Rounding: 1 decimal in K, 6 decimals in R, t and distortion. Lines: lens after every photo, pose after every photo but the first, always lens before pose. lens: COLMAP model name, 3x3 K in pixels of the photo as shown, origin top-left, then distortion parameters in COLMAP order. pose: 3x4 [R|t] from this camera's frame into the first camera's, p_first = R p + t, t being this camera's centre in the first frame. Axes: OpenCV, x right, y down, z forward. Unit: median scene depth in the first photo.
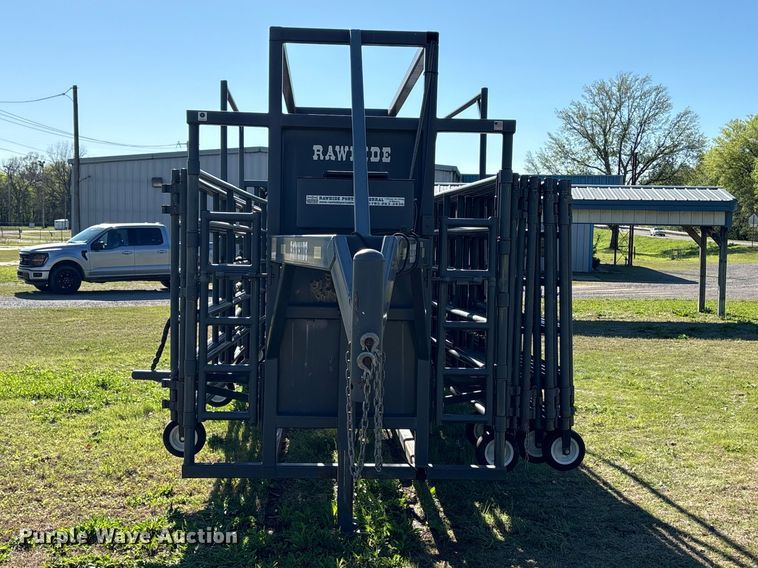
lens RADIAL K [[966.8, 0, 378.3], [0, 966.8, 286.1], [0, 0, 1]] dist [0.021974, 0.019126]
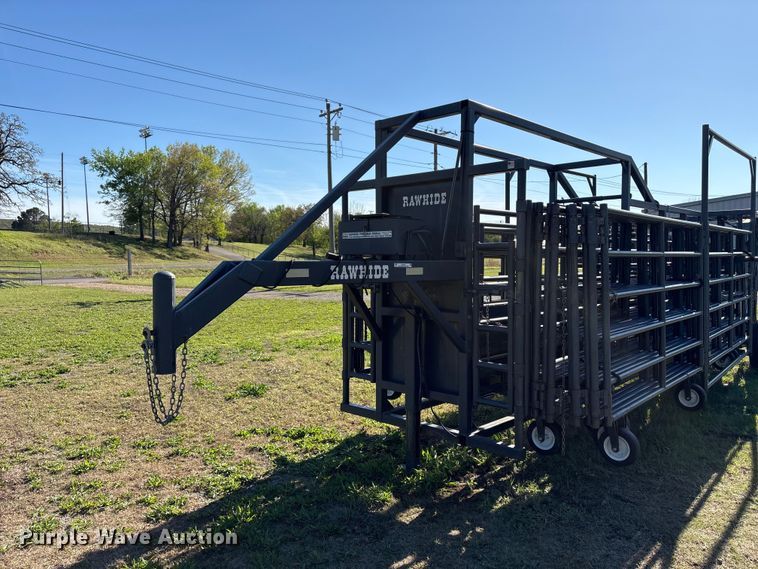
lens RADIAL K [[555.0, 0, 386.9], [0, 555.0, 289.6], [0, 0, 1]] dist [0.081640, -0.114548]
pose [[0.700327, 0.017980, -0.713596, 0.509348], [-0.013903, 0.999837, 0.011548, -0.016048], [0.713687, 0.001834, 0.700462, 0.399645]]
